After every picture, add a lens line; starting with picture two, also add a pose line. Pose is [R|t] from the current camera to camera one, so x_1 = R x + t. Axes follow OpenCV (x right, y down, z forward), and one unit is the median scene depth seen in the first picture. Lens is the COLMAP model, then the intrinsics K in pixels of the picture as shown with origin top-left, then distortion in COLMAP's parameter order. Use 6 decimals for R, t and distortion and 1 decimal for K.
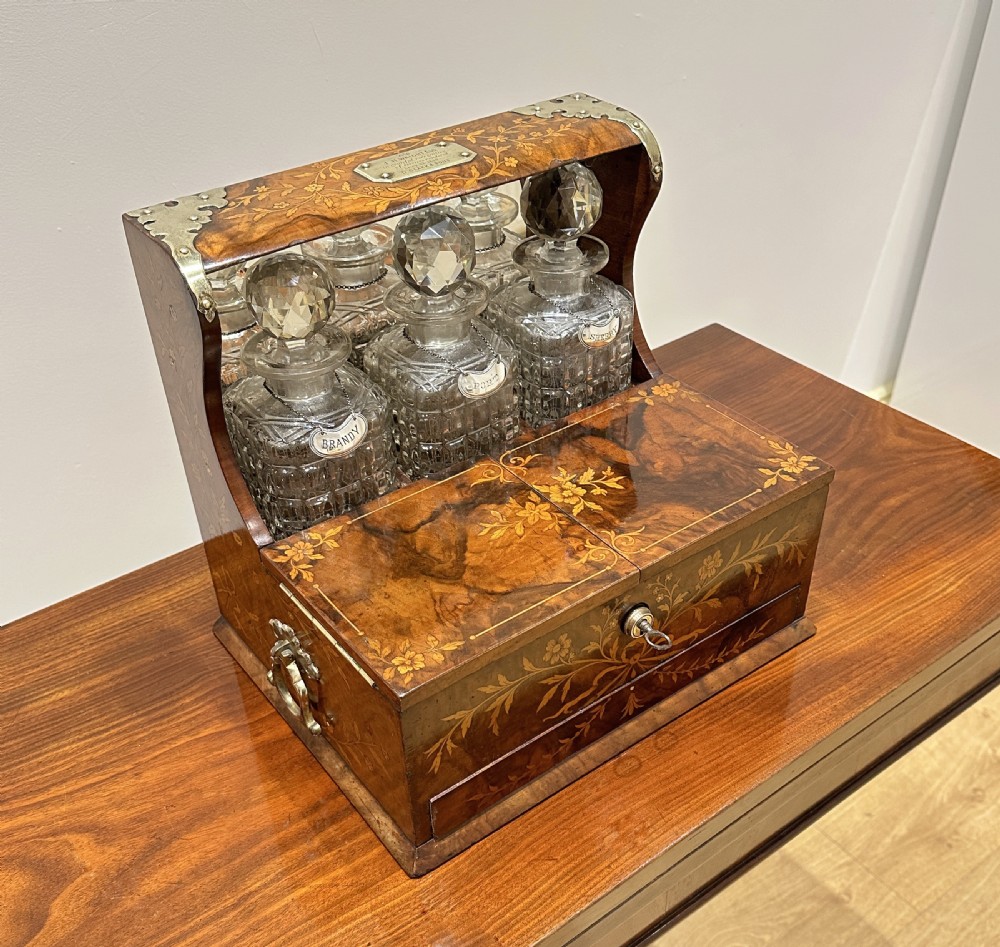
lens RADIAL K [[1156.1, 0, 484.1], [0, 1156.1, 586.8], [0, 0, 1]] dist [0.015317, 0.000000]
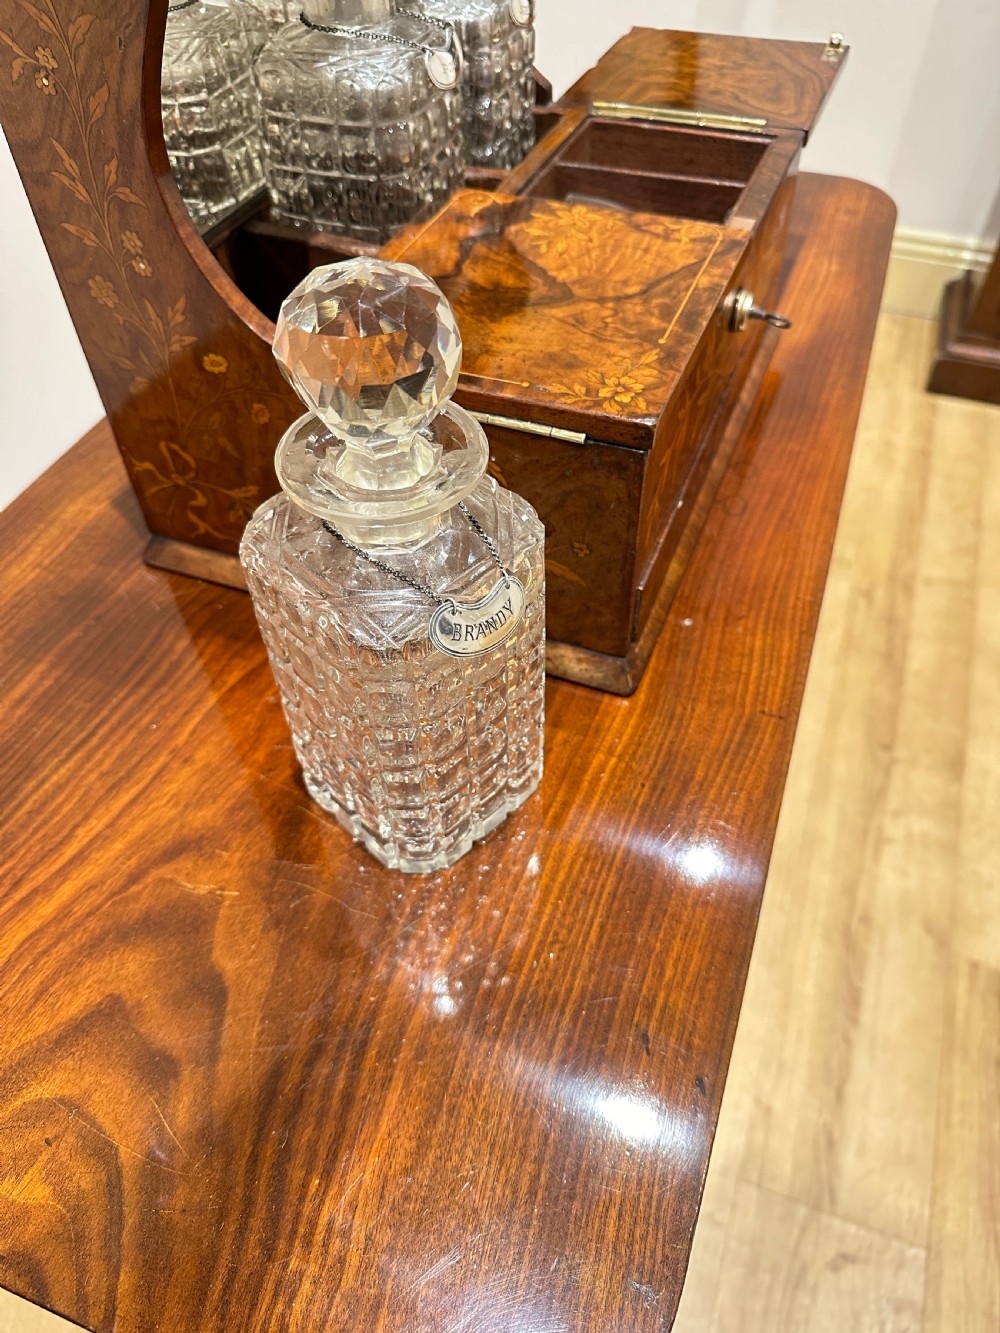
lens RADIAL K [[997.7, 0, 547.0], [0, 997.7, 669.1], [0, 0, 1]] dist [0.028953, -0.075561]
pose [[0.829662, -0.403795, 0.385499, -0.358217], [0.351127, 0.914282, 0.201986, 0.071789], [-0.434016, -0.032221, 0.900329, 0.395011]]
